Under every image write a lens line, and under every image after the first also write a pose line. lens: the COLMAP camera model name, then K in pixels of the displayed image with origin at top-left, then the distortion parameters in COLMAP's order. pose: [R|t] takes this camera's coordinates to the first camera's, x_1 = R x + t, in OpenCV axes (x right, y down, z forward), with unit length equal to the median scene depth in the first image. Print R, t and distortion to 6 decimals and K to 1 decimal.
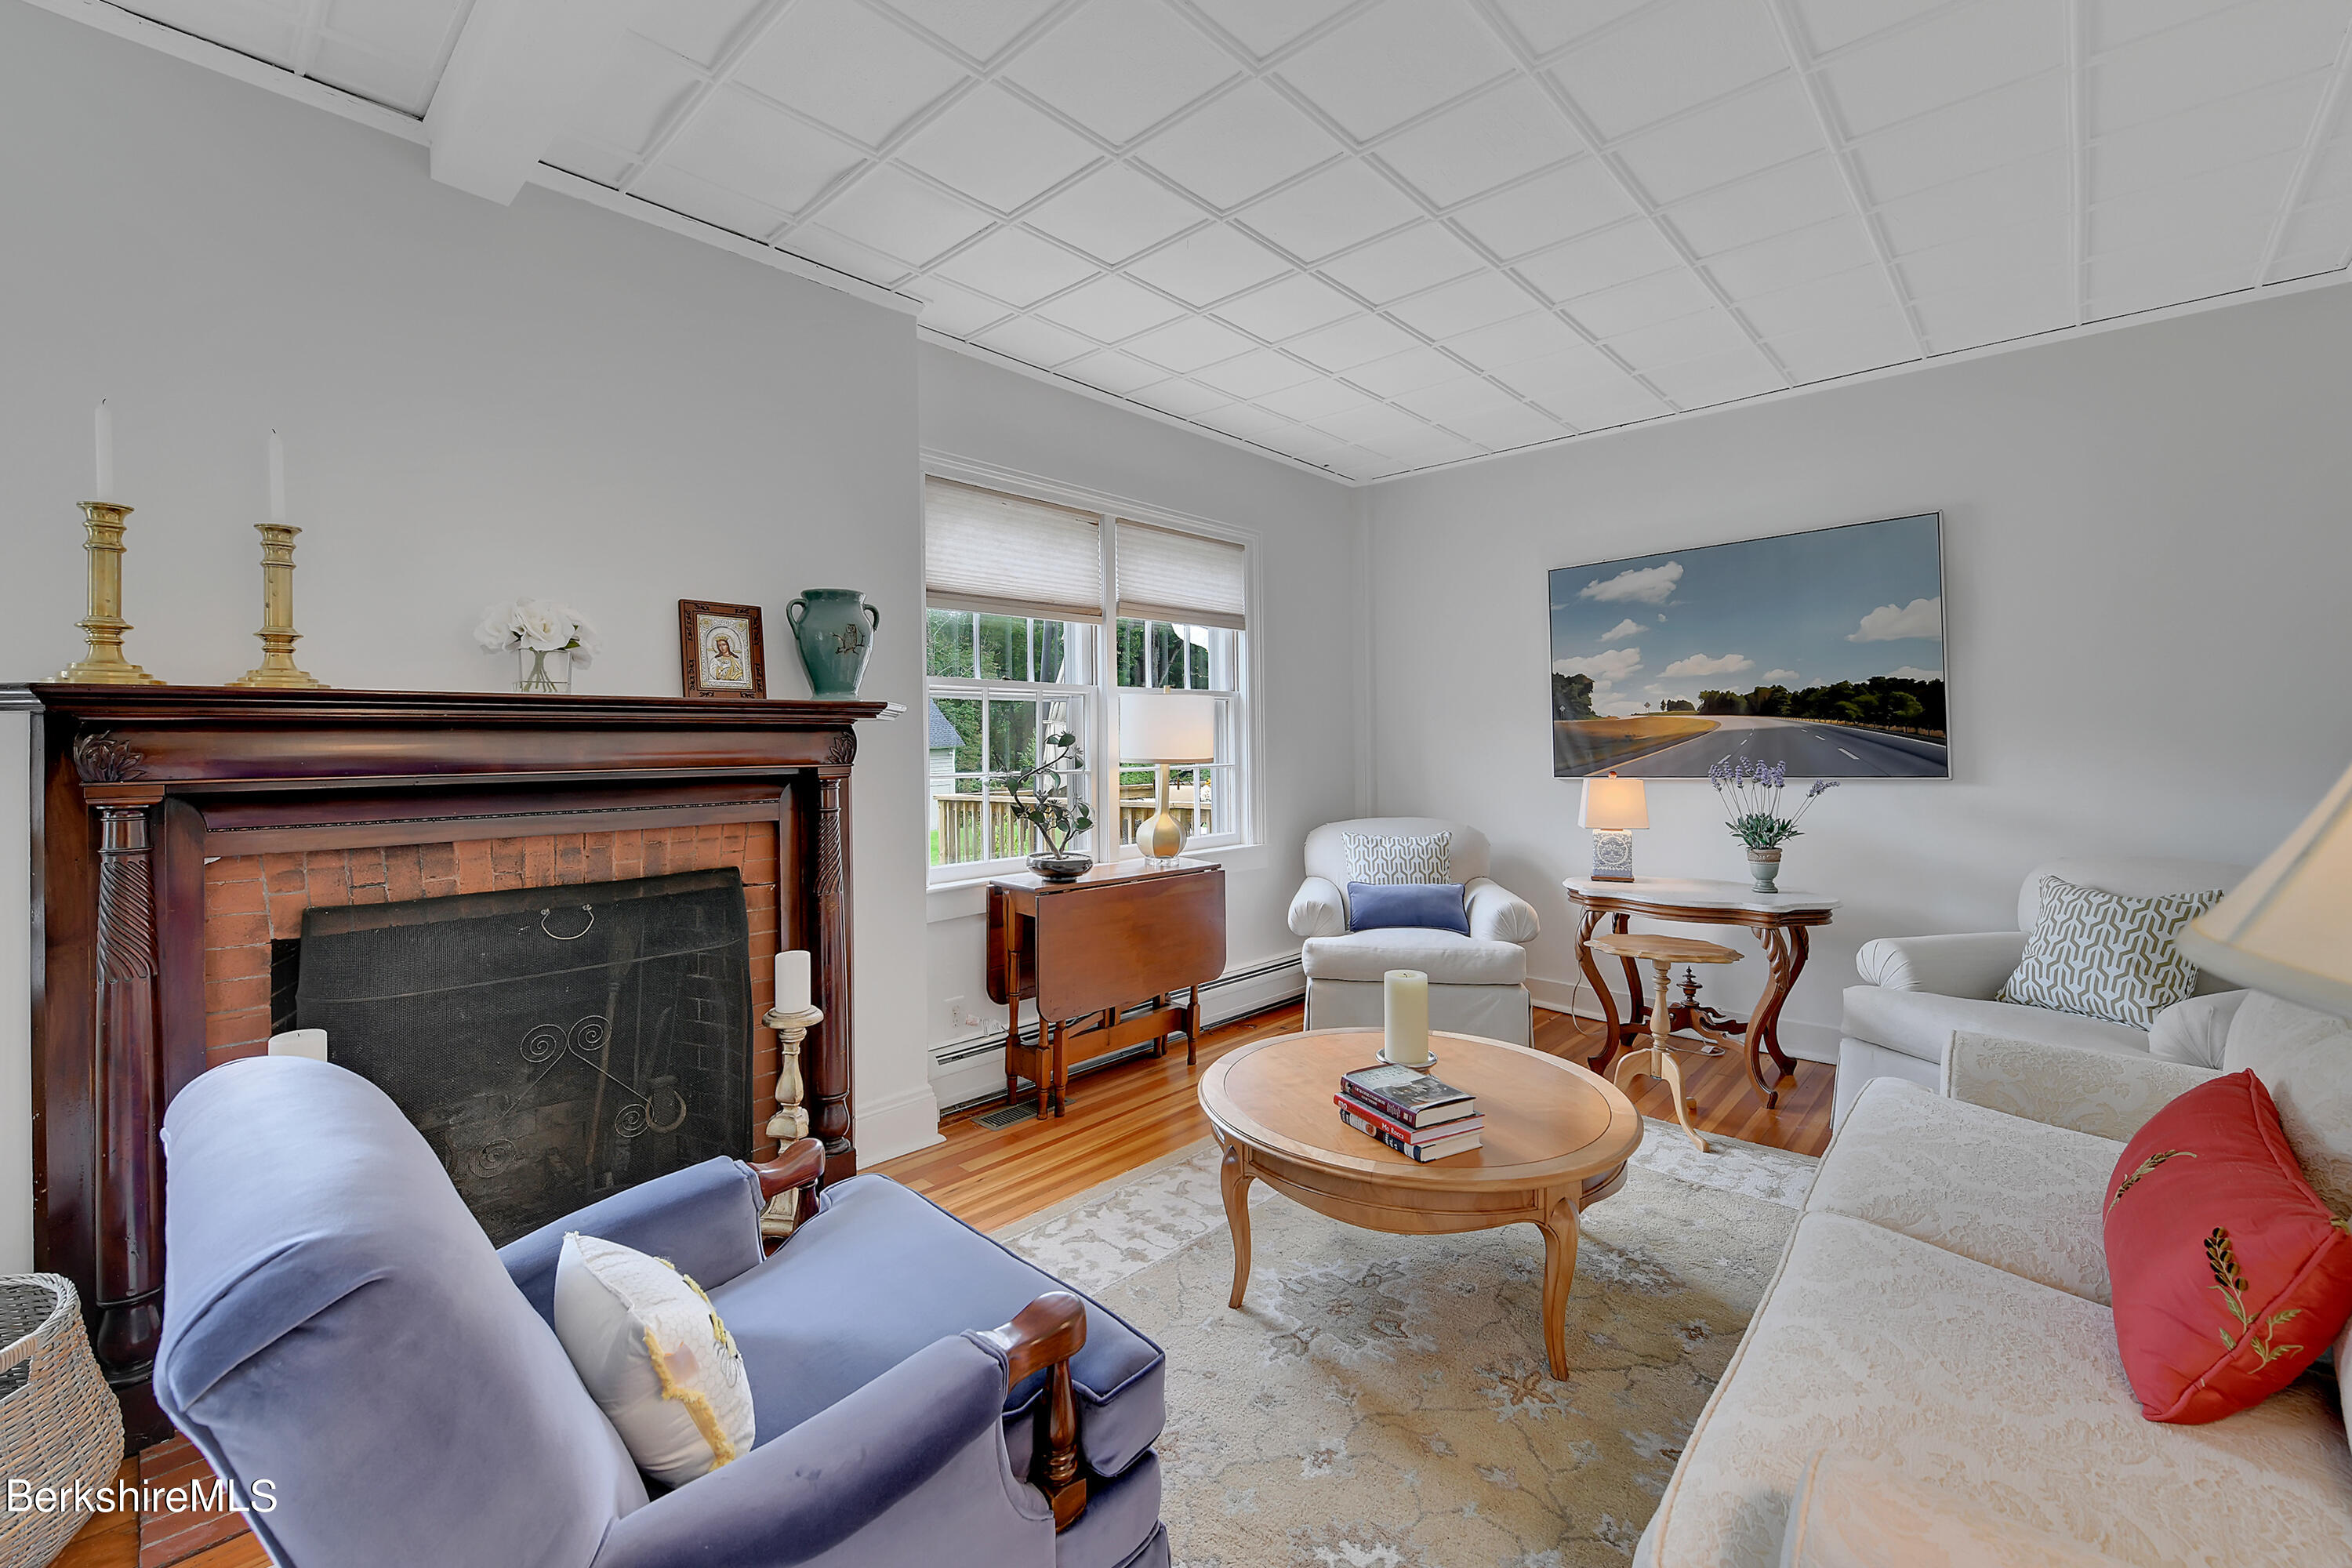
lens RADIAL K [[974.4, 0, 1174.6], [0, 974.4, 743.0], [0, 0, 1]] dist [-0.001602, -0.000103]
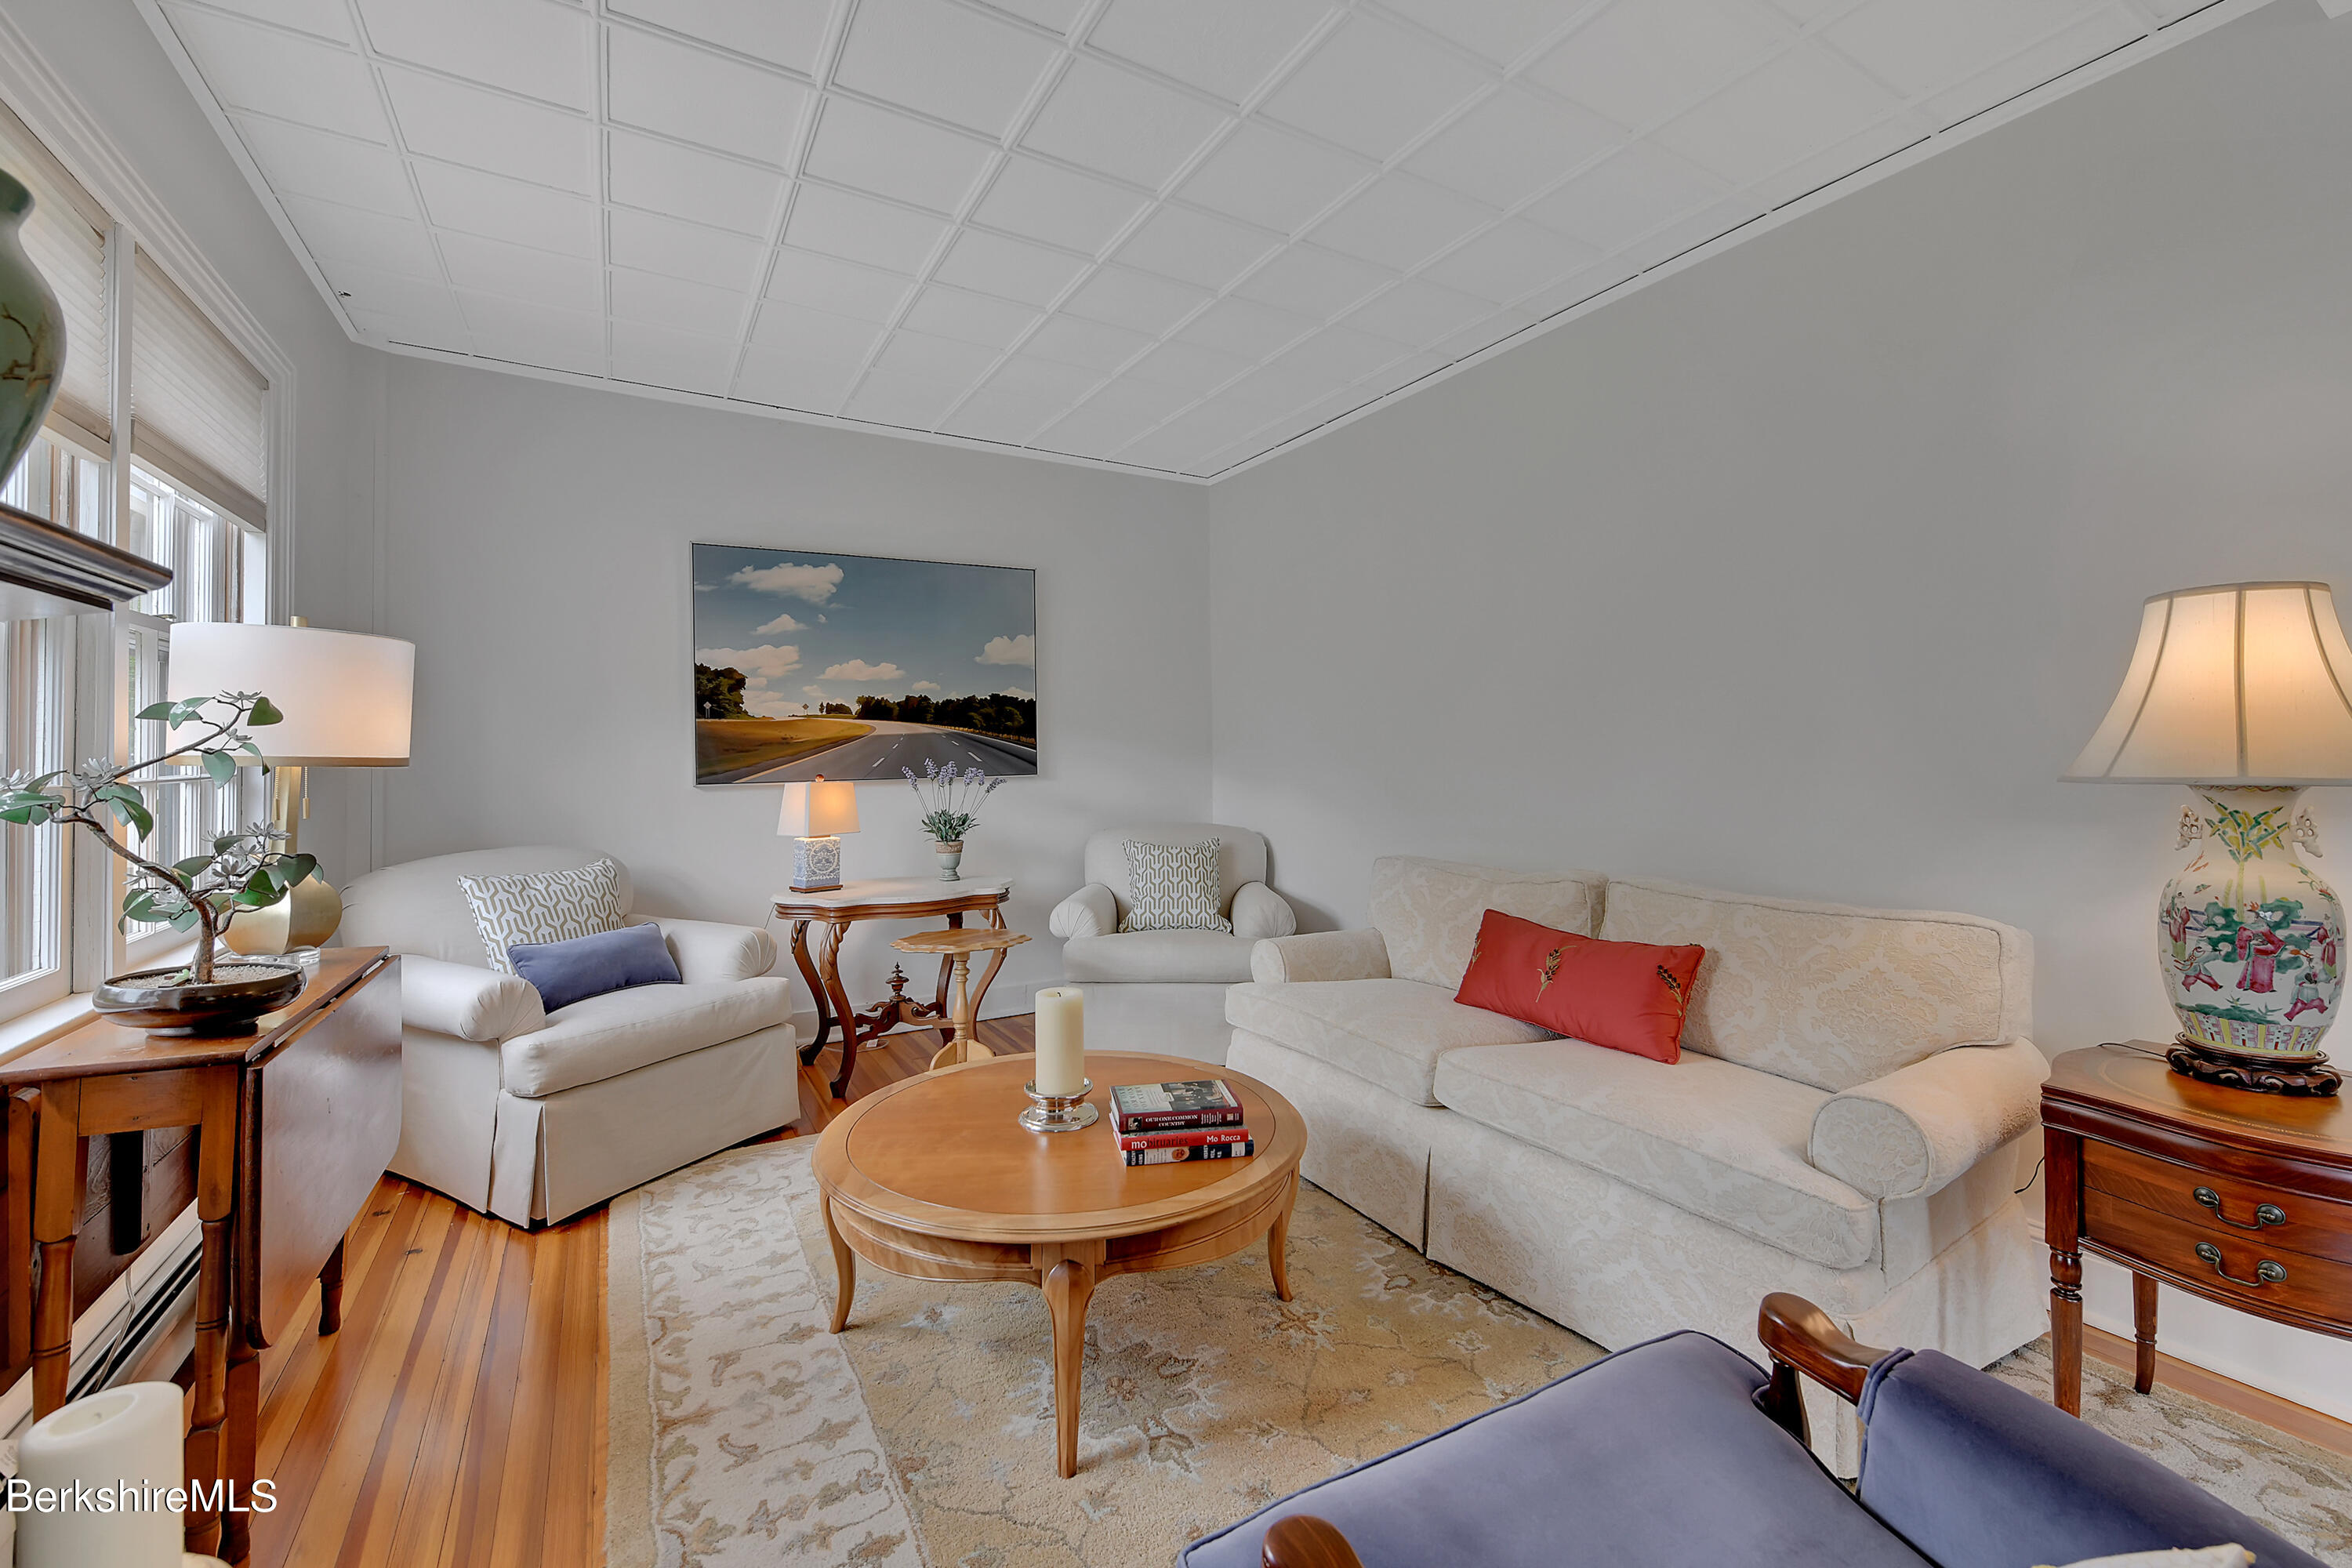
lens RADIAL K [[974.4, 0, 1208.7], [0, 974.4, 737.6], [0, 0, 1]] dist [-0.001602, -0.000103]
pose [[0.283532, 0.024280, 0.958655, -0.370278], [-0.002116, 0.999693, -0.024693, 0.016793], [-0.958960, 0.004972, 0.283497, 0.392820]]
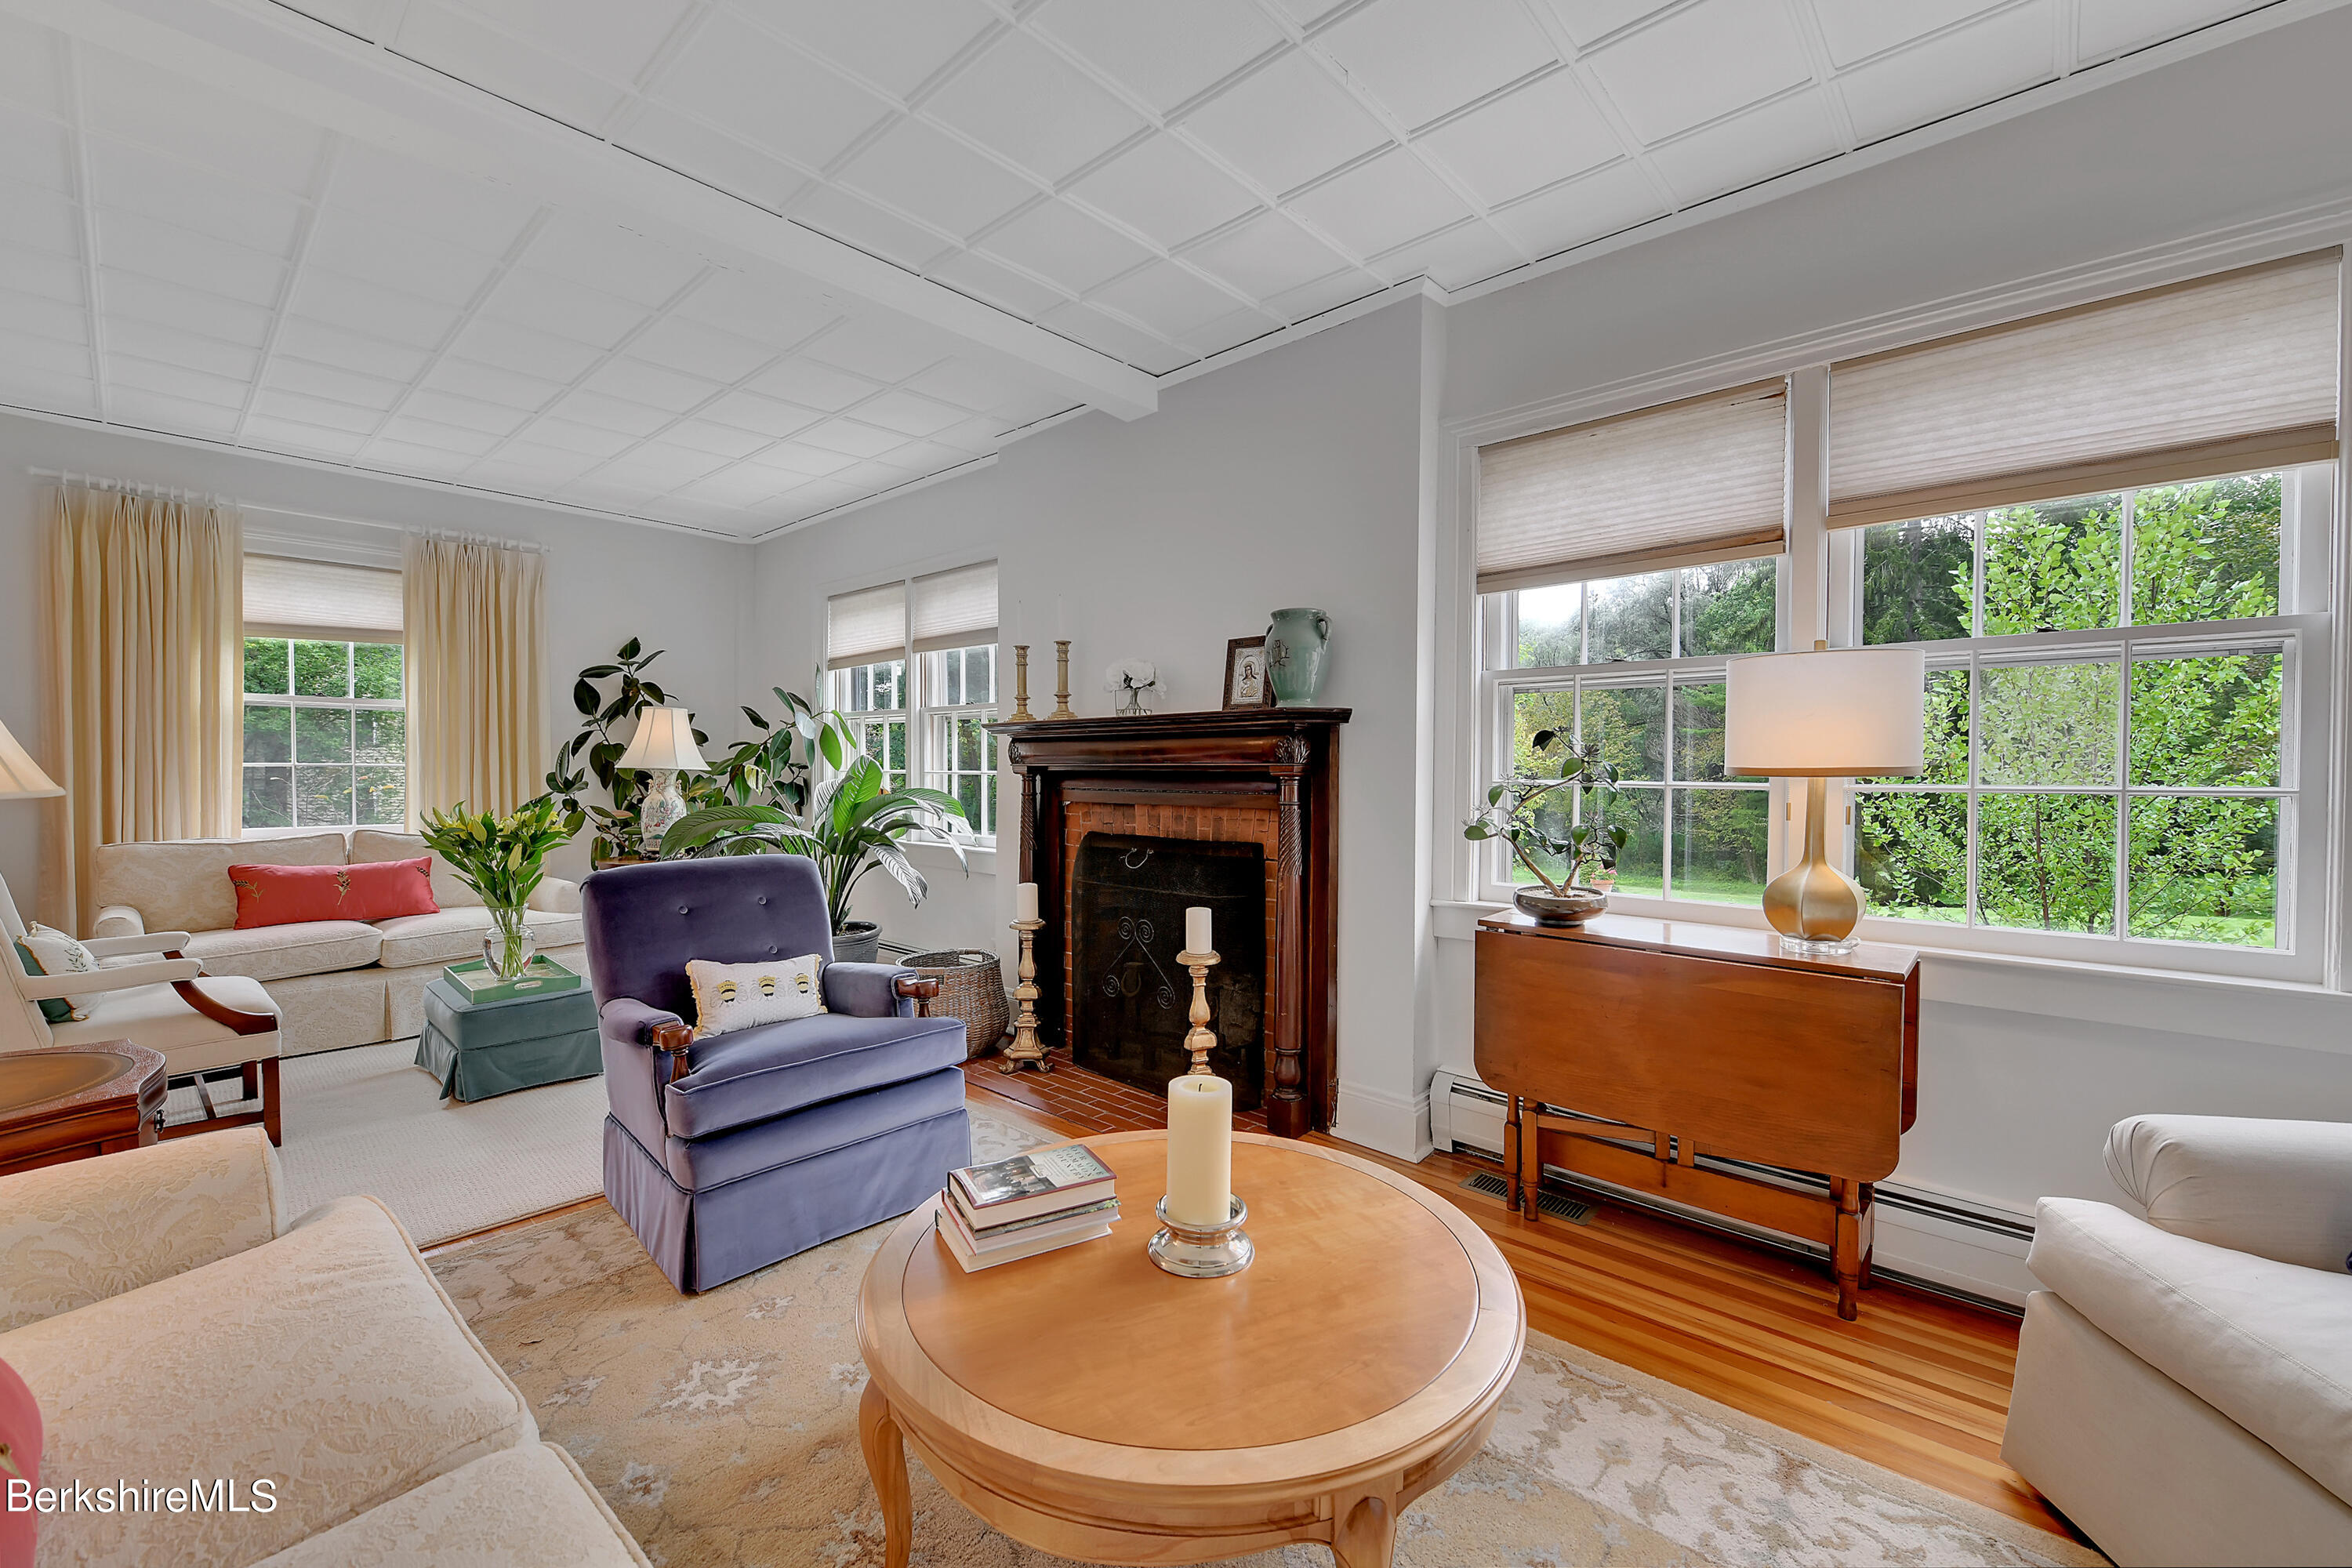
lens RADIAL K [[974.4, 0, 1172.7], [0, 974.4, 771.4], [0, 0, 1]] dist [-0.001602, -0.000103]
pose [[0.000382, 0.030791, -0.999526, 0.575671], [0.010811, 0.999467, 0.030793, -0.005165], [0.999941, -0.010817, 0.000049, 0.626457]]
